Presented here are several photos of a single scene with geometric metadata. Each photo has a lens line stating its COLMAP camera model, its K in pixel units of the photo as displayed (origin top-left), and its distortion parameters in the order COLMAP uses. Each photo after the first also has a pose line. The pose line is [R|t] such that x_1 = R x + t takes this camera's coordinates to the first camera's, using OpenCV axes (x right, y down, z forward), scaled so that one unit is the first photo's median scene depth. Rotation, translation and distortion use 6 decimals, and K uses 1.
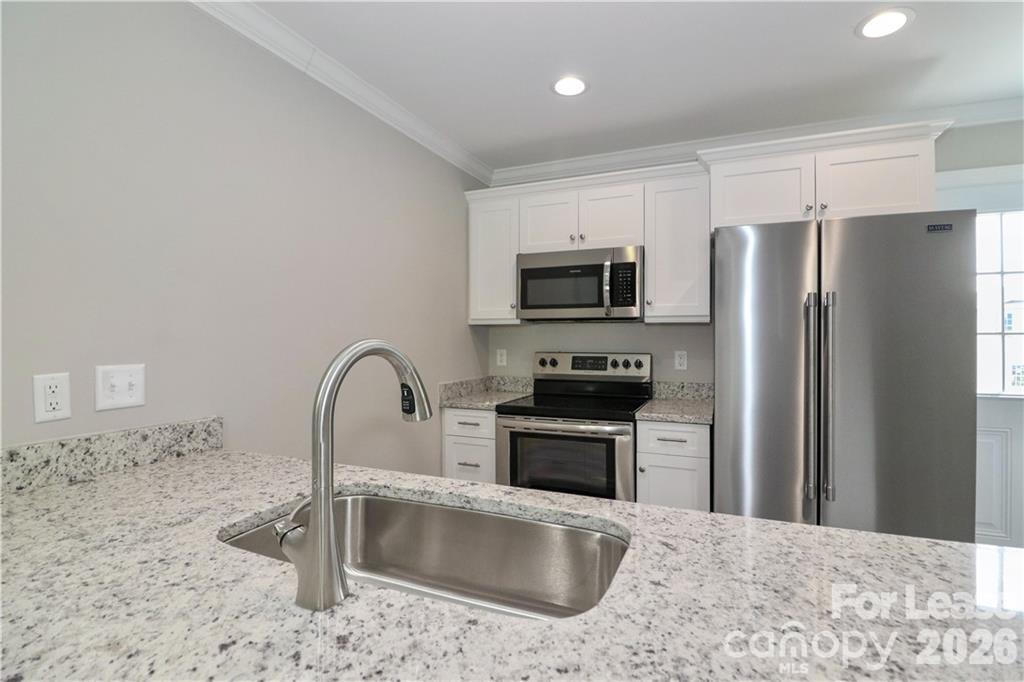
lens RADIAL K [[484.9, 0, 538.1], [0, 484.9, 329.0], [0, 0, 1]] dist [0.000796, -0.010763]
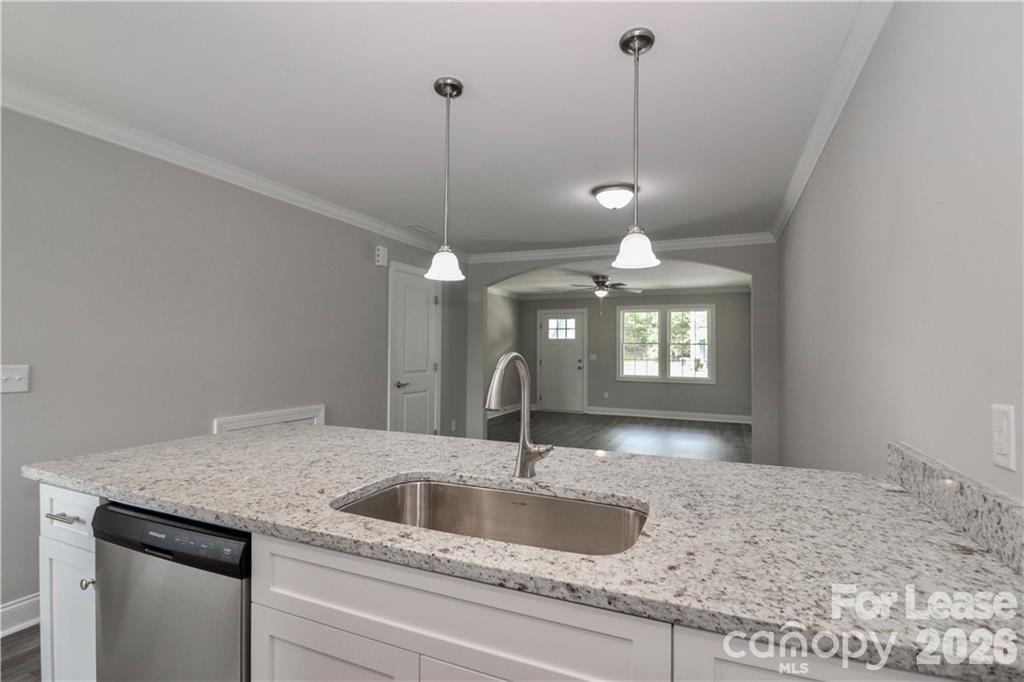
lens RADIAL K [[484.9, 0, 520.6], [0, 484.9, 341.8], [0, 0, 1]] dist [0.000796, -0.010763]
pose [[-0.999574, -0.006412, 0.028458, -0.125807], [-0.007334, 0.999448, -0.032409, 0.010445], [-0.028234, -0.032604, -0.999069, 0.819168]]
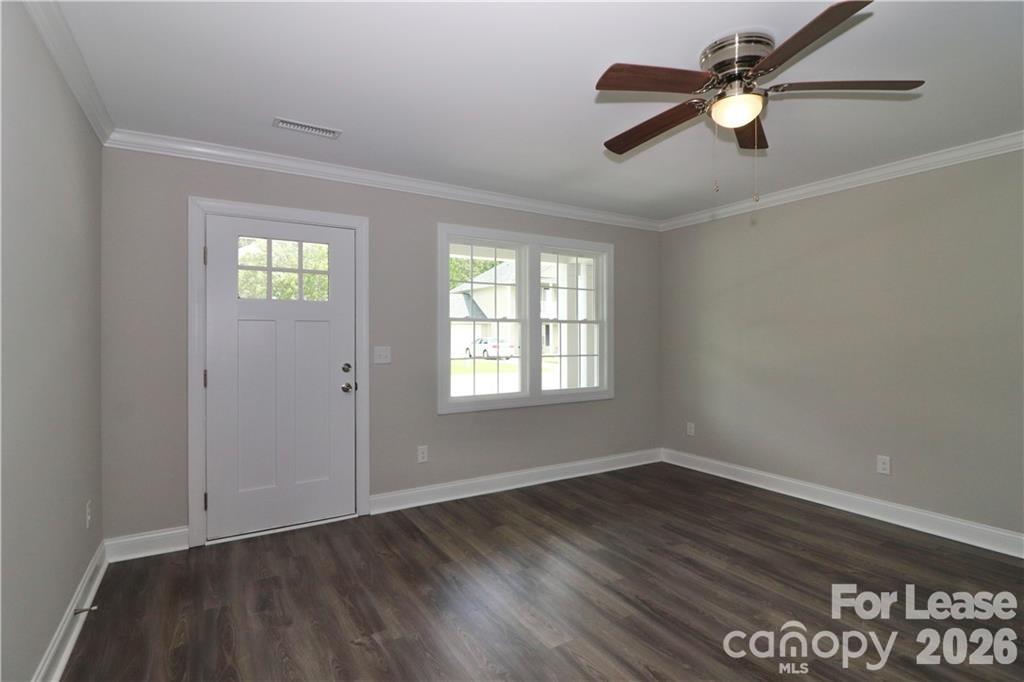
lens RADIAL K [[484.9, 0, 493.1], [0, 484.9, 334.0], [0, 0, 1]] dist [0.000796, -0.010763]
pose [[-0.622857, -0.002827, -0.782330, 0.270076], [0.009734, 0.999888, -0.011362, -0.034096], [0.782275, -0.014692, -0.622760, -1.711921]]
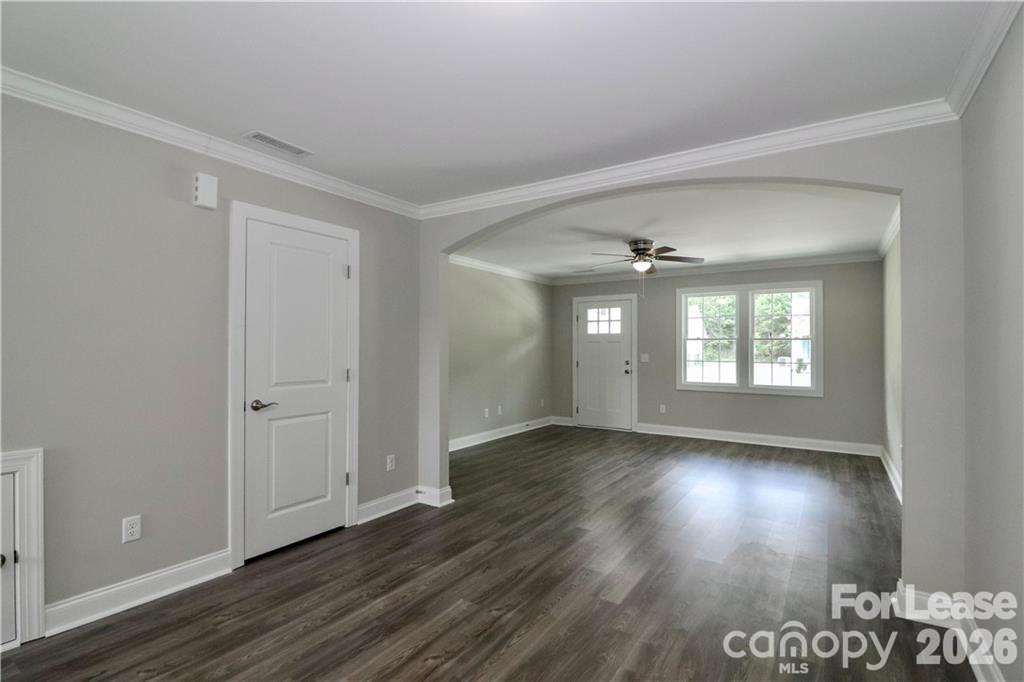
lens RADIAL K [[484.9, 0, 522.5], [0, 484.9, 344.0], [0, 0, 1]] dist [0.000796, -0.010763]
pose [[-0.979821, -0.000991, 0.199873, -0.428018], [-0.006073, 0.999674, -0.024819, -0.000982], [-0.199783, -0.025532, -0.979507, 0.002965]]
